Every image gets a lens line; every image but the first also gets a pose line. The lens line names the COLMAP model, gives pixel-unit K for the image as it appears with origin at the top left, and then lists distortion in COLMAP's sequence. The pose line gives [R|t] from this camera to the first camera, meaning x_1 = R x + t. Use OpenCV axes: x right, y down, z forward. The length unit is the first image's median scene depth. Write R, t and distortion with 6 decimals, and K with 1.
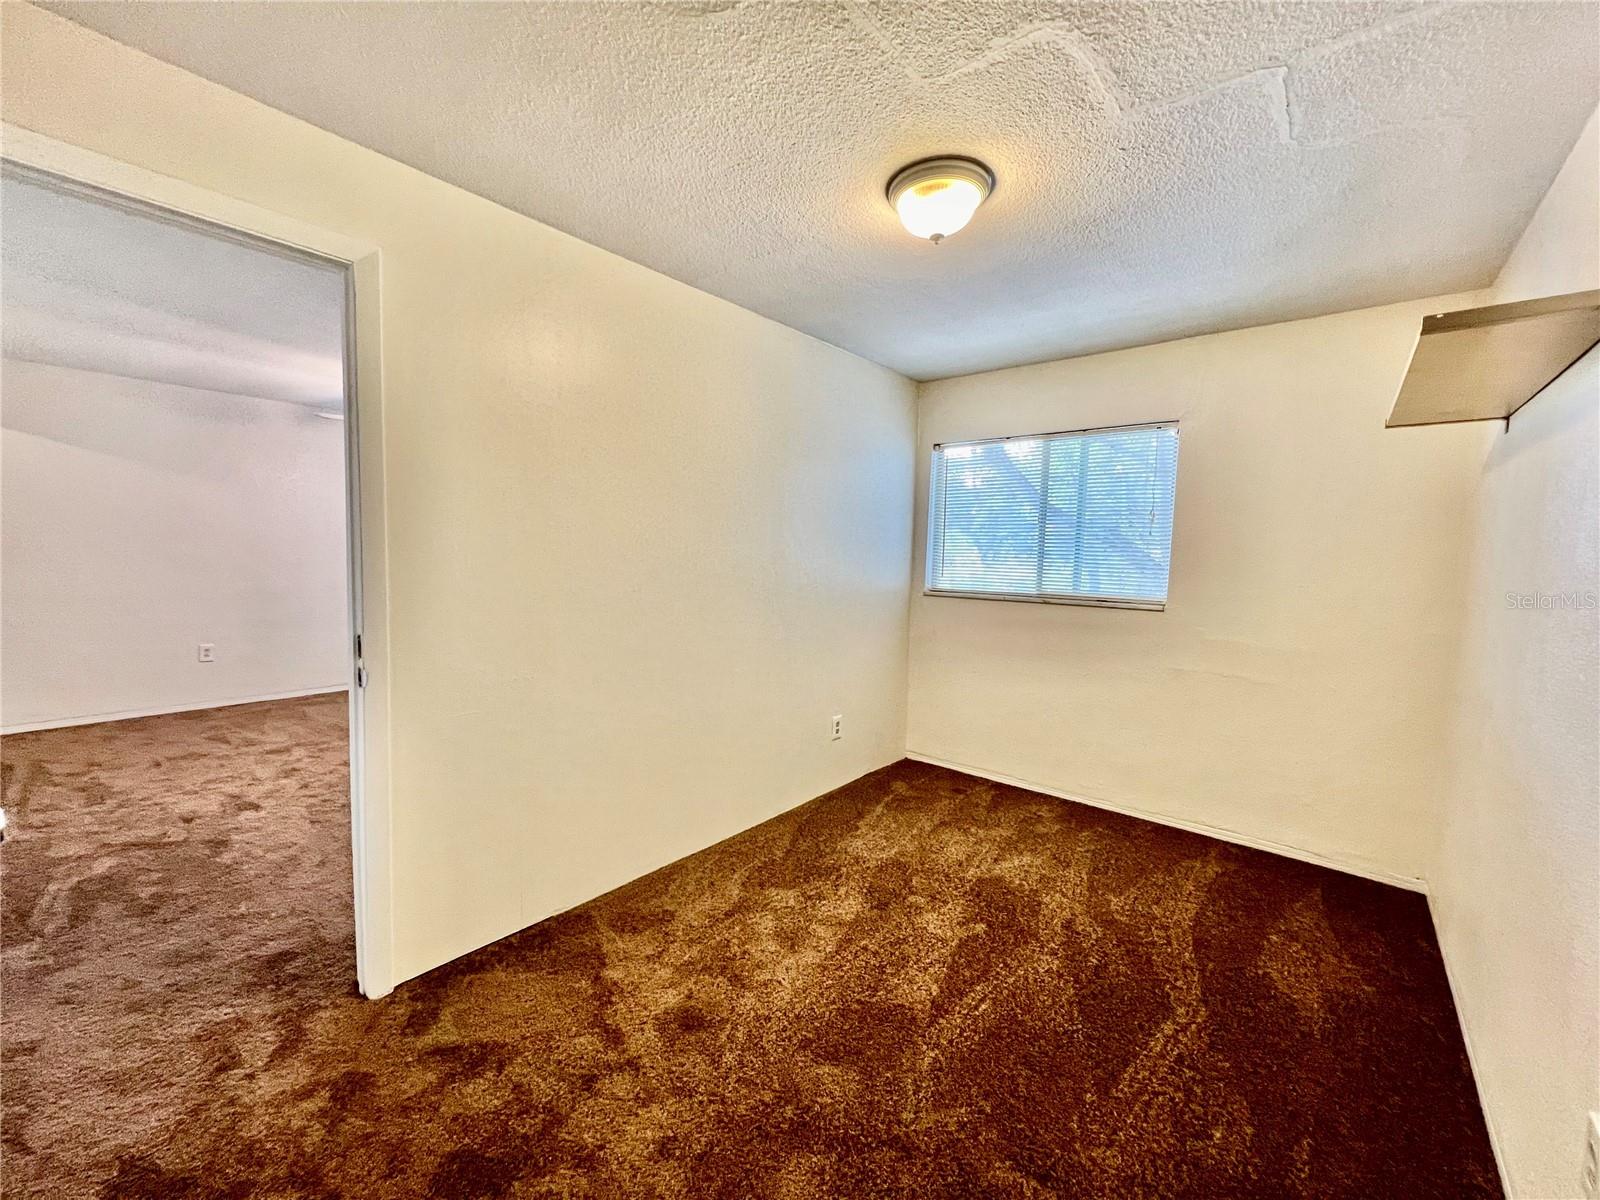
lens RADIAL K [[637.8, 0, 795.1], [0, 637.8, 595.7], [0, 0, 1]] dist [0.001294, 0.000134]
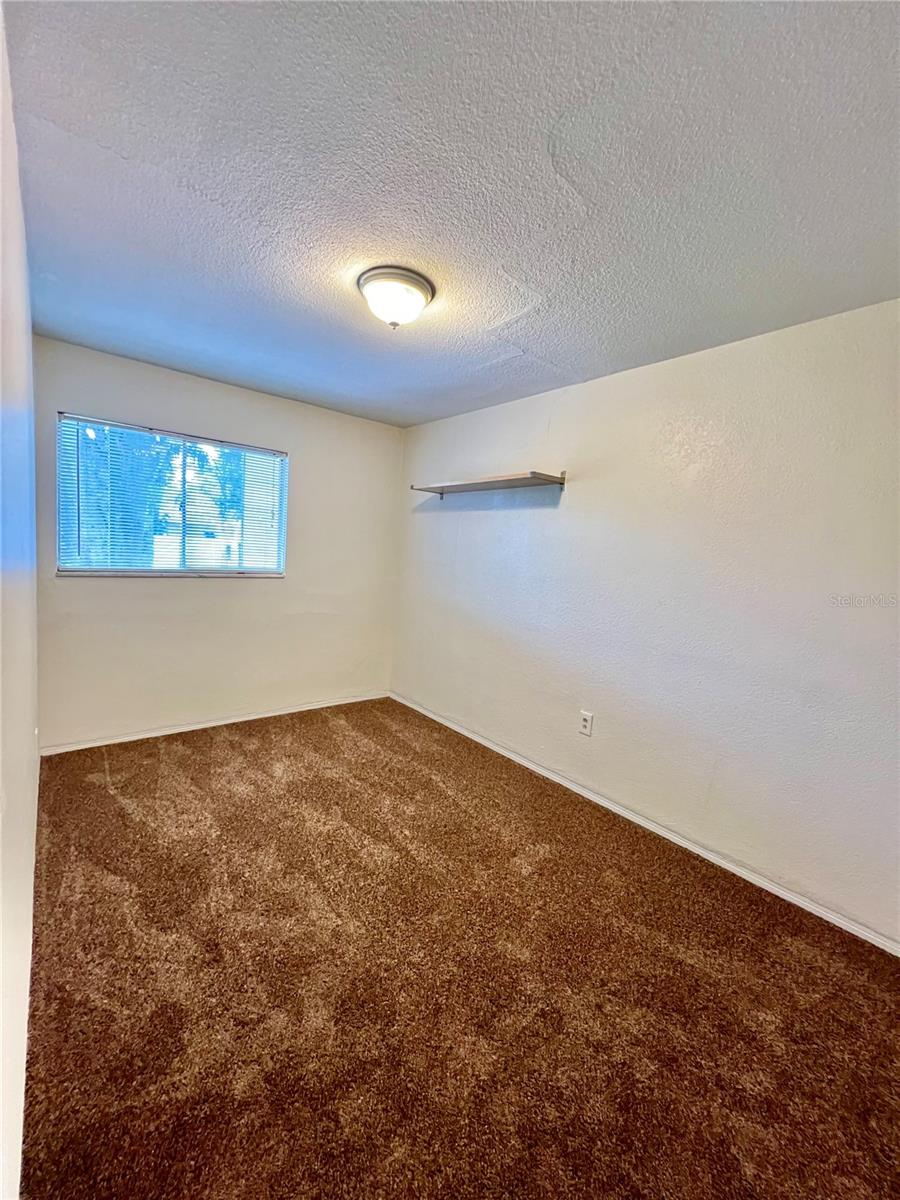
lens RADIAL K [[478.4, 0, 452.0], [0, 478.4, 596.4], [0, 0, 1]] dist [0.001294, 0.000134]
pose [[0.171881, -0.105872, 0.979412, -0.652422], [0.011253, 0.994354, 0.105512, -0.065702], [-0.985054, -0.007115, 0.172102, 0.545901]]
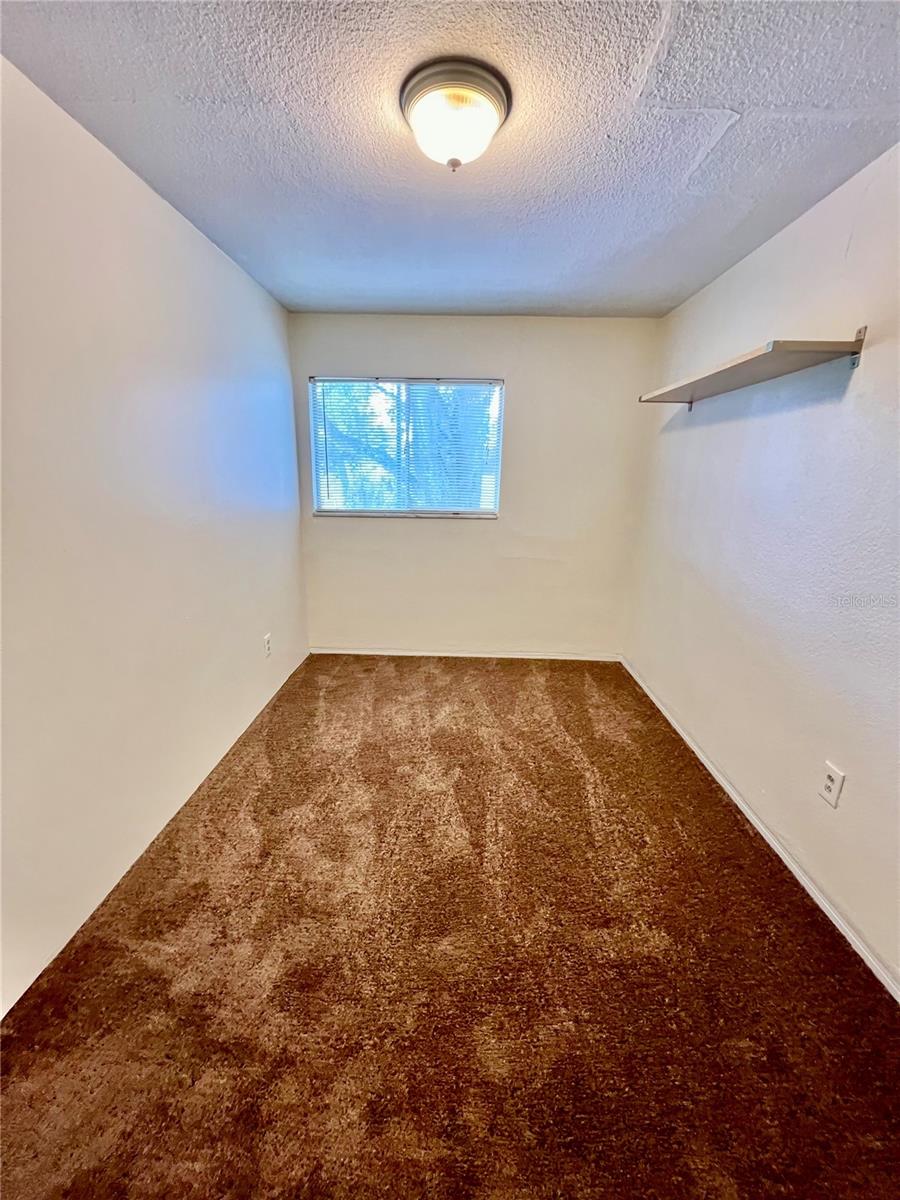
lens RADIAL K [[478.4, 0, 452.0], [0, 478.4, 596.4], [0, 0, 1]] dist [0.001294, 0.000134]
pose [[0.776320, -0.169936, 0.607000, -0.262868], [0.044447, 0.975335, 0.216210, -0.059712], [-0.628770, -0.140869, 0.764725, 0.276749]]
